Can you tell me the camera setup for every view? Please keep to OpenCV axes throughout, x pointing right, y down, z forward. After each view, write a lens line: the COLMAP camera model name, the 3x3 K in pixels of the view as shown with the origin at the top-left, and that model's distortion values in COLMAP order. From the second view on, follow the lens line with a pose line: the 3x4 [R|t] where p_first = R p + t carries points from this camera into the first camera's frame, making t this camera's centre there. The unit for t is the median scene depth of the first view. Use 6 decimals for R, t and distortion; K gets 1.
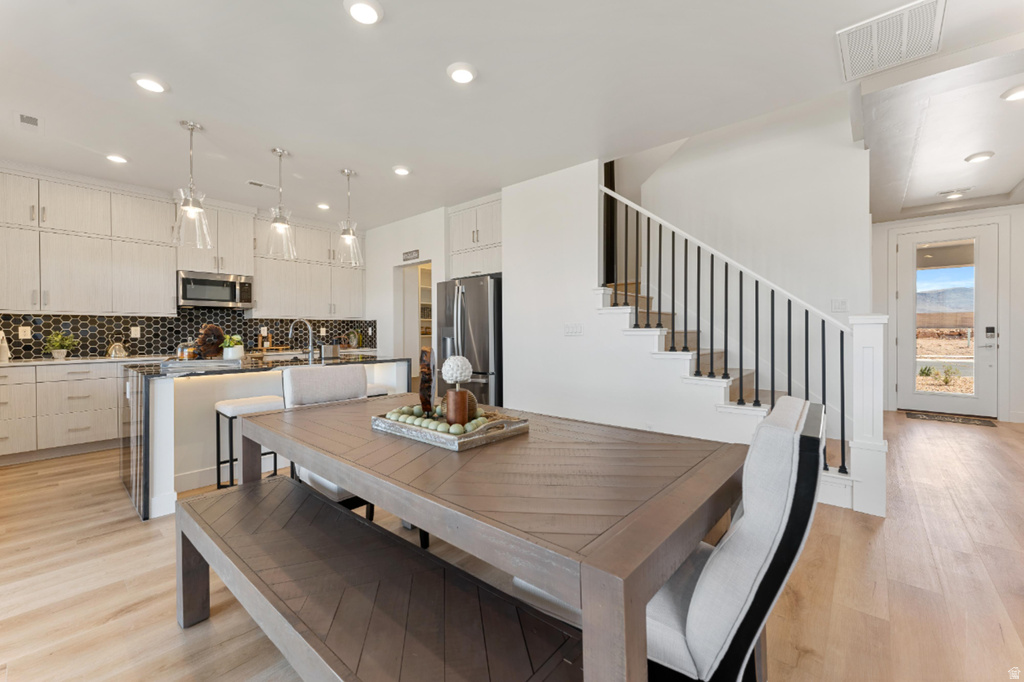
lens RADIAL K [[410.3, 0, 507.2], [0, 410.3, 335.2], [0, 0, 1]] dist [-0.002032, -0.000198]
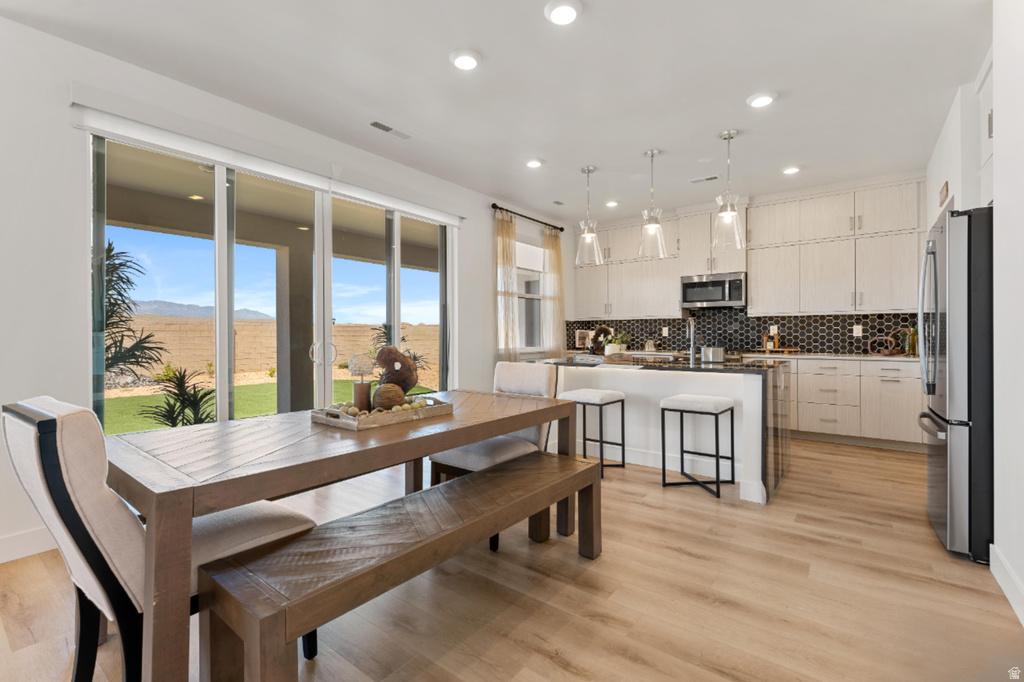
lens RADIAL K [[460.1, 0, 509.6], [0, 460.1, 335.7], [0, 0, 1]] dist [0.000052, 0.000155]
pose [[0.059262, 0.009360, -0.998199, 0.443520], [-0.004320, 0.999949, 0.009120, -0.006106], [0.998233, 0.003772, 0.059299, 0.460877]]
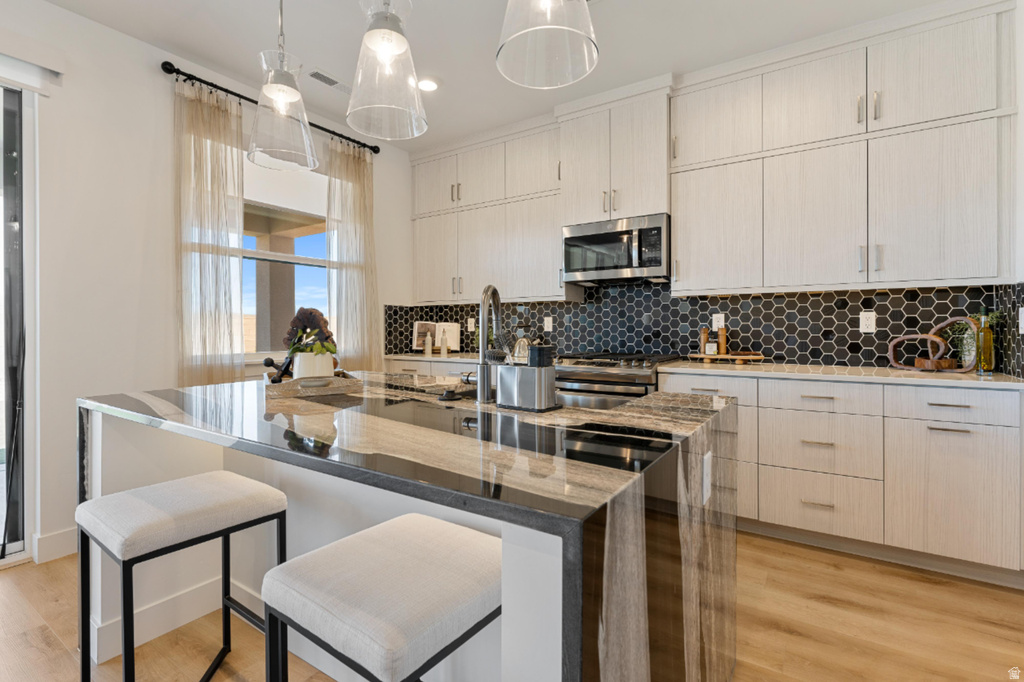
lens RADIAL K [[481.6, 0, 511.1], [0, 481.6, 328.6], [0, 0, 1]] dist [-0.001919, -0.000168]
pose [[0.133342, 0.007869, -0.991039, -0.067232], [-0.006160, 0.999956, 0.007111, -0.005105], [0.991051, 0.005156, 0.133385, 0.832539]]
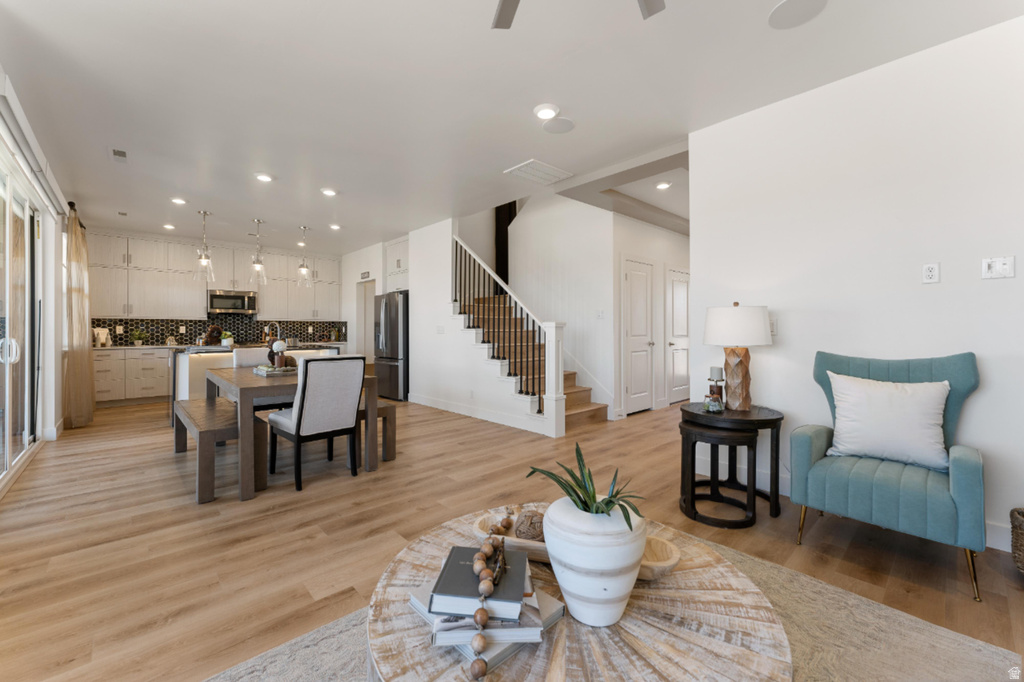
lens RADIAL K [[422.8, 0, 508.6], [0, 422.8, 333.0], [0, 0, 1]] dist [-0.000301, -0.000104]
pose [[0.992979, 0.005582, -0.118161, 0.518864], [-0.005735, 0.999983, -0.000957, -0.000386], [0.118153, 0.001628, 0.992994, -0.453587]]
